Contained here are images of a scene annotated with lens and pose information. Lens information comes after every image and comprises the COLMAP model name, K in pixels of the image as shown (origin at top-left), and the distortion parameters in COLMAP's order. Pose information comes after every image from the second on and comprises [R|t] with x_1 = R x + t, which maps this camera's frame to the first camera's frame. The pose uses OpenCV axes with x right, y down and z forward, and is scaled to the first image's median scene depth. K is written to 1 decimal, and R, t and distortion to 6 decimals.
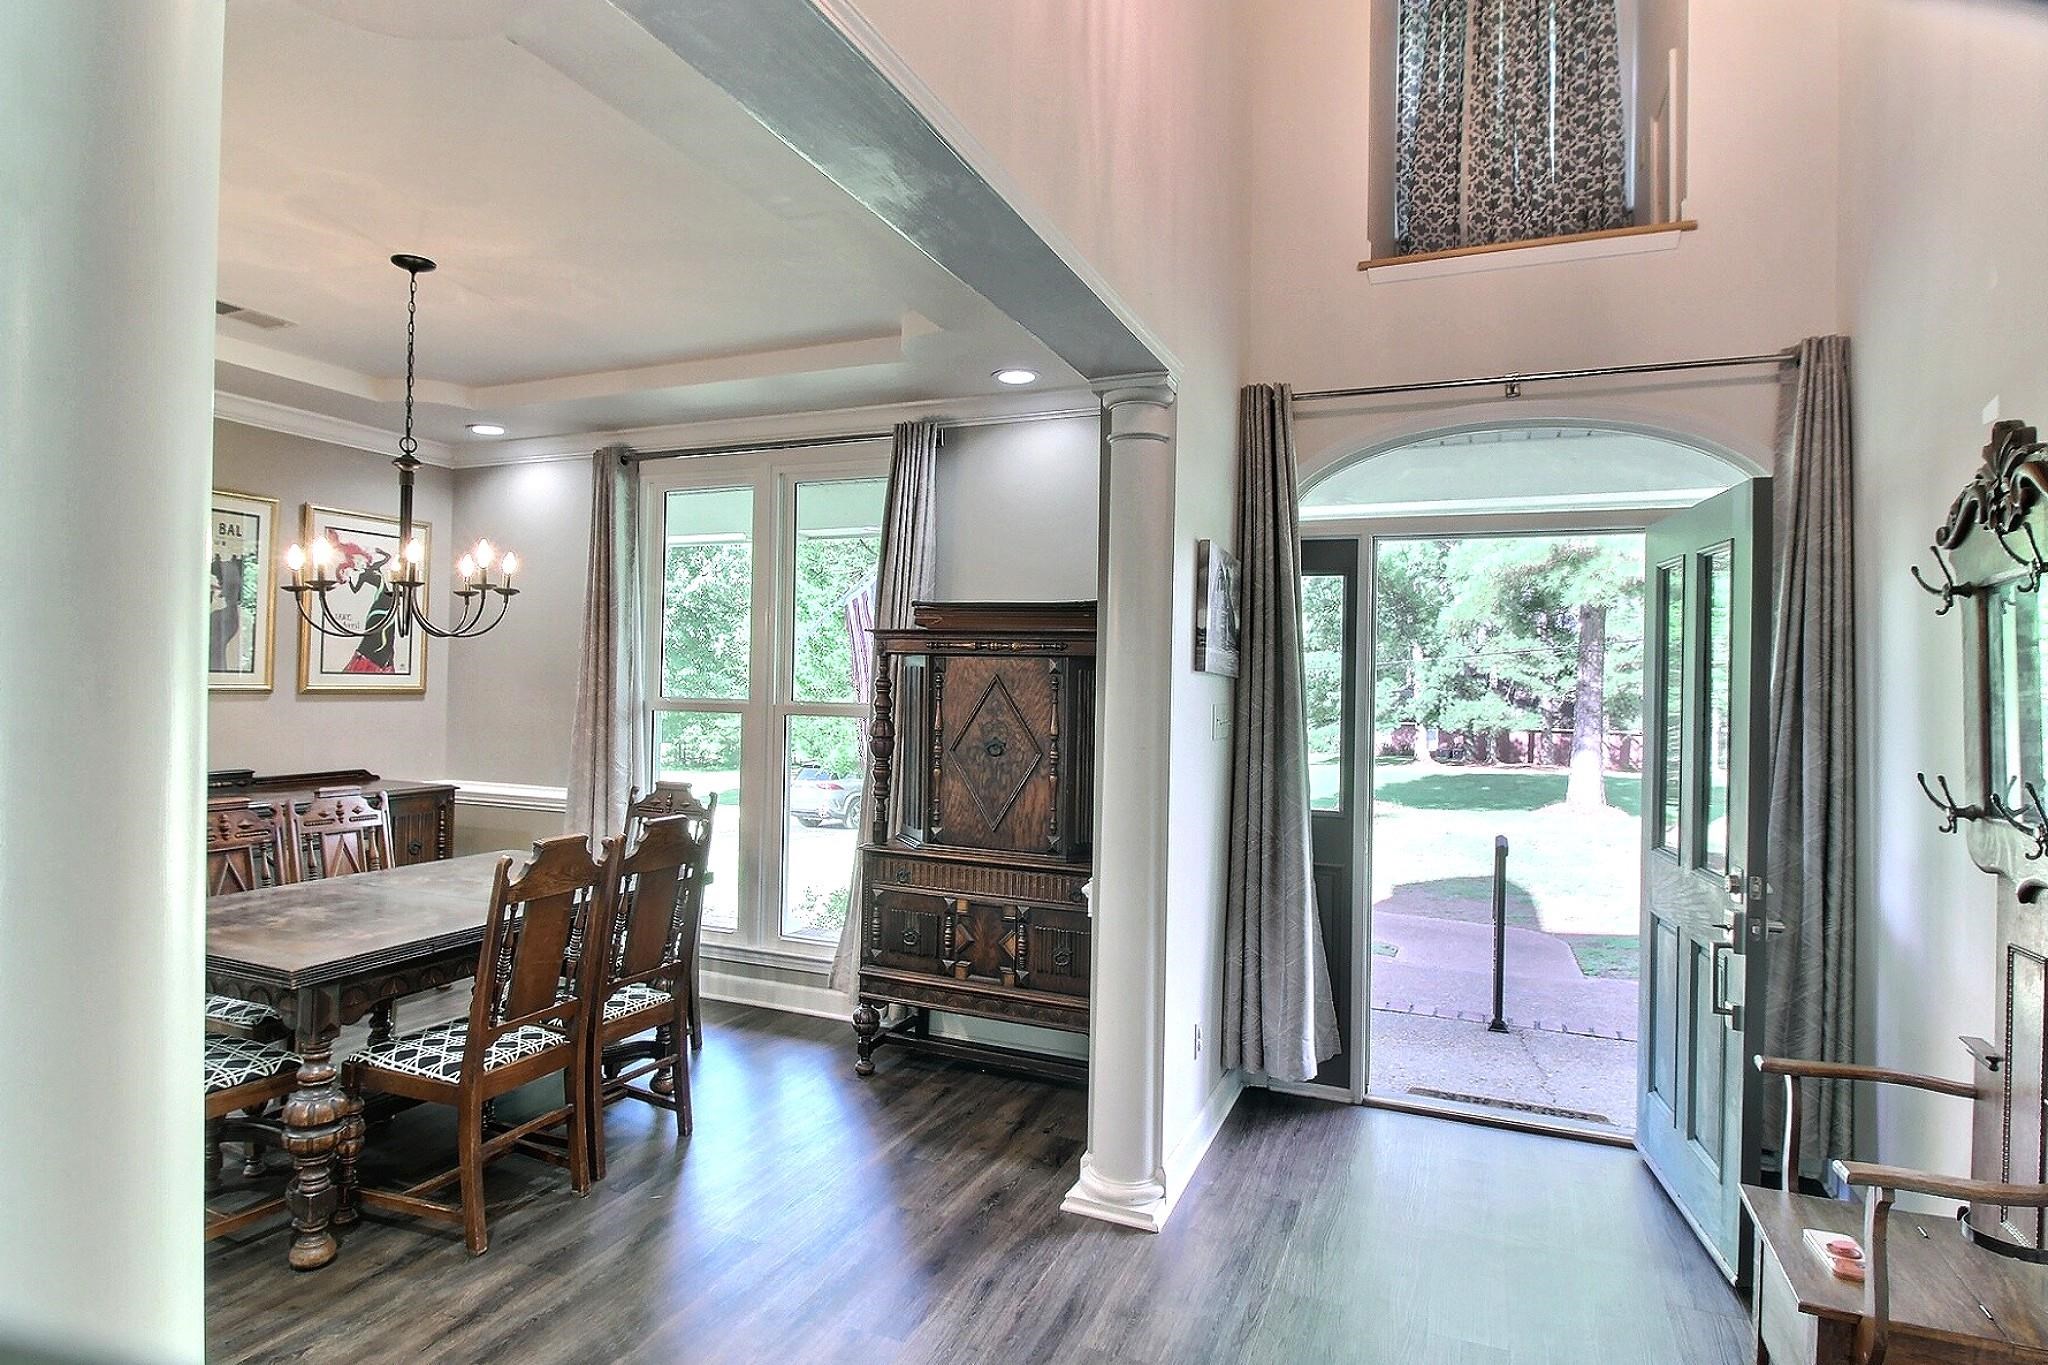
lens RADIAL K [[1069.9, 0, 1006.2], [0, 1069.9, 672.8], [0, 0, 1]] dist [-0.001416, -0.010444]
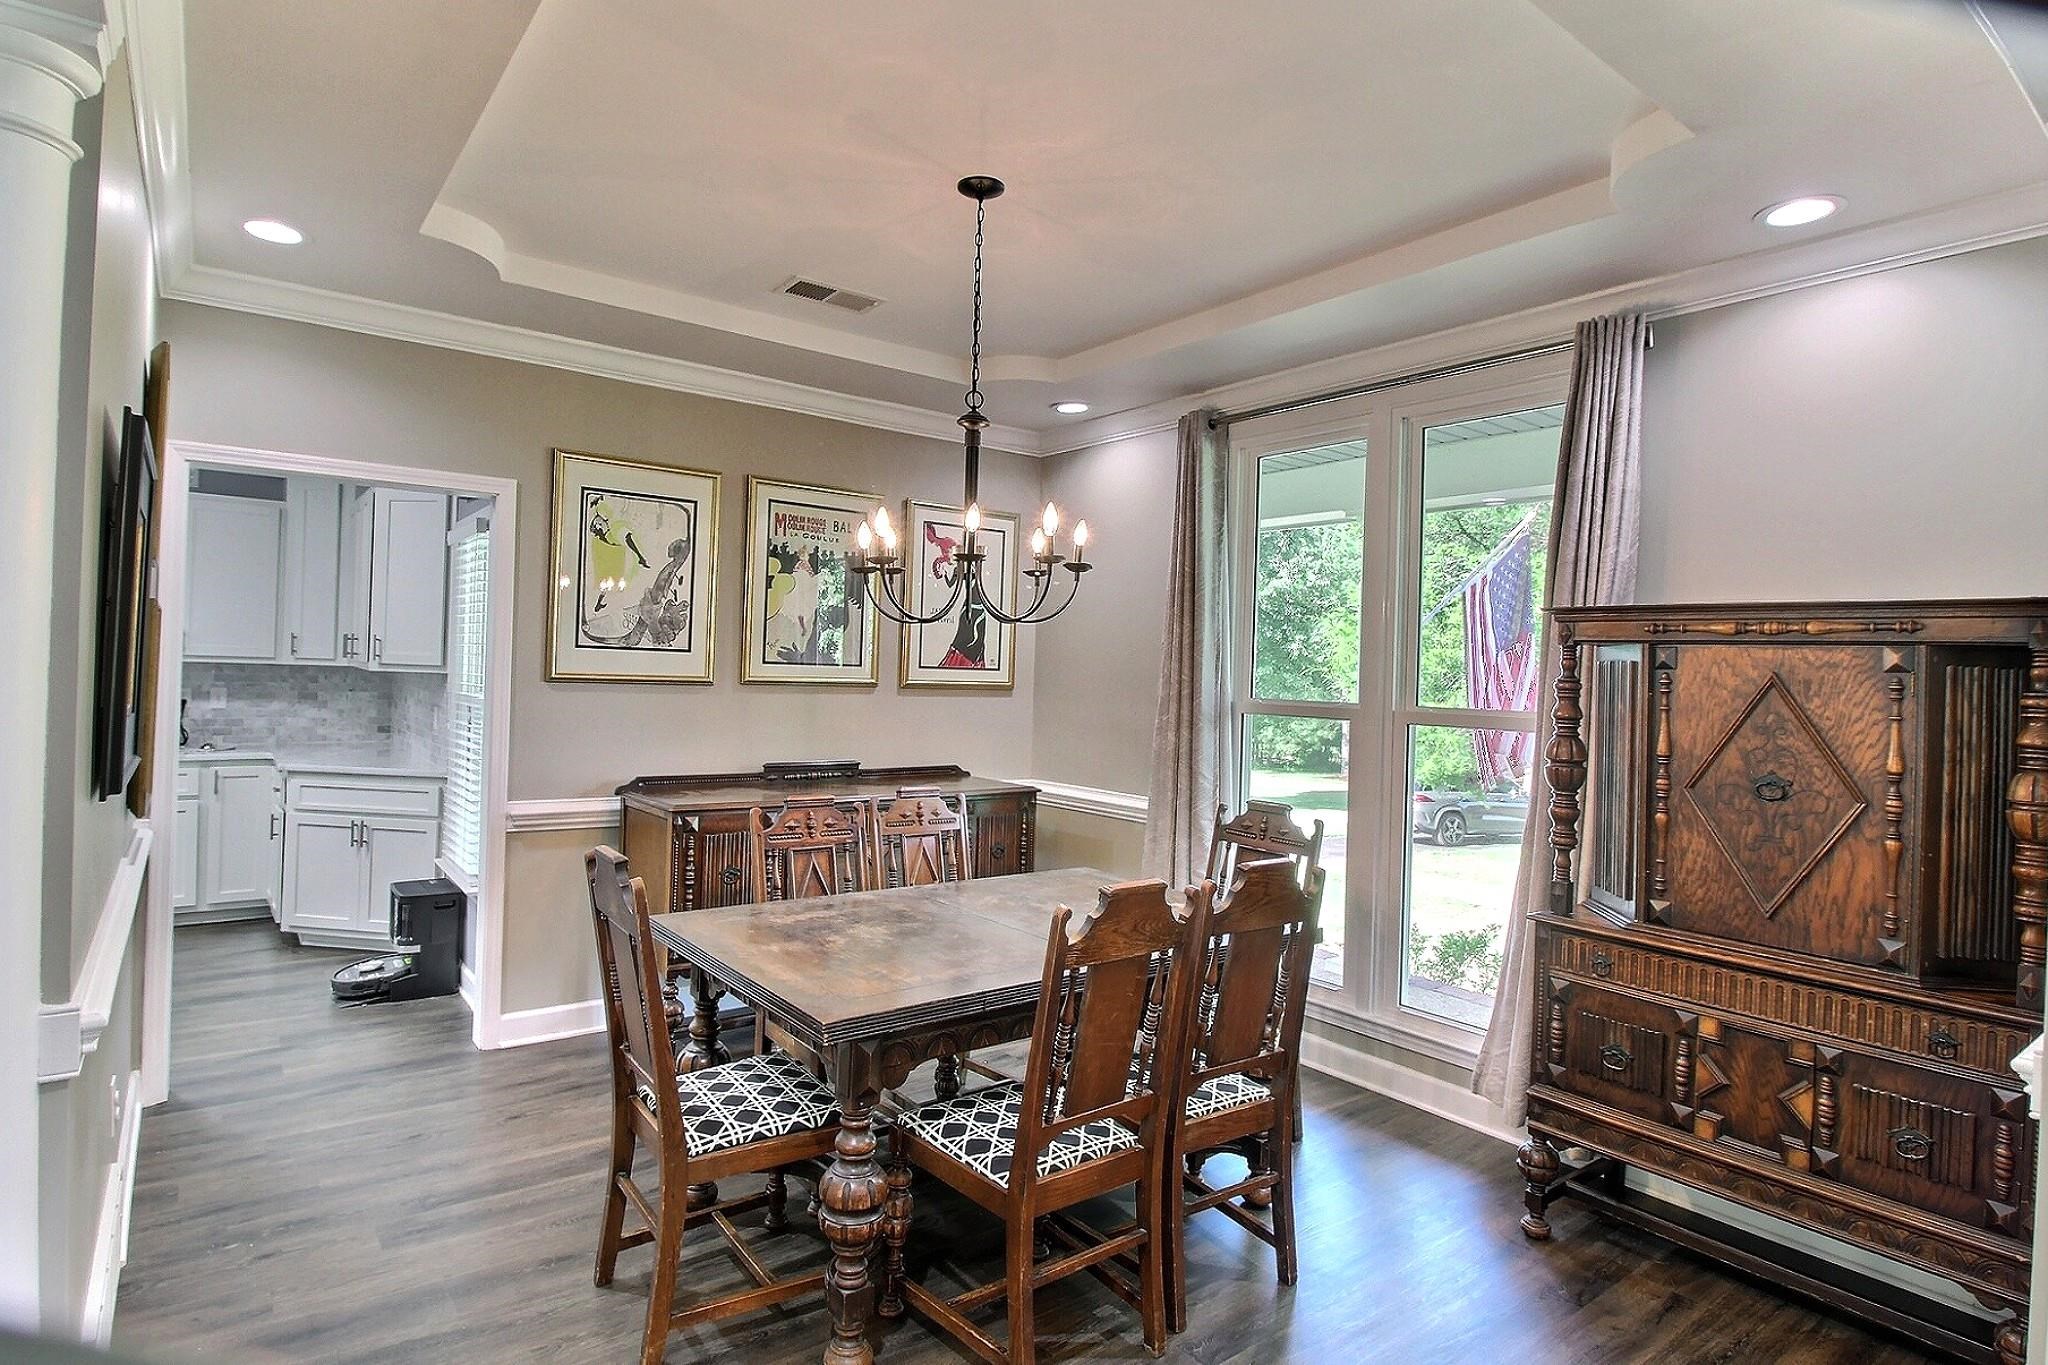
lens RADIAL K [[957.1, 0, 1013.9], [0, 957.1, 667.5], [0, 0, 1]] dist [-0.001962, -0.001134]
pose [[0.858508, 0.003529, -0.512789, -0.106709], [-0.008502, 0.999937, -0.007353, 0.006337], [0.512731, 0.010672, 0.858483, 0.279686]]
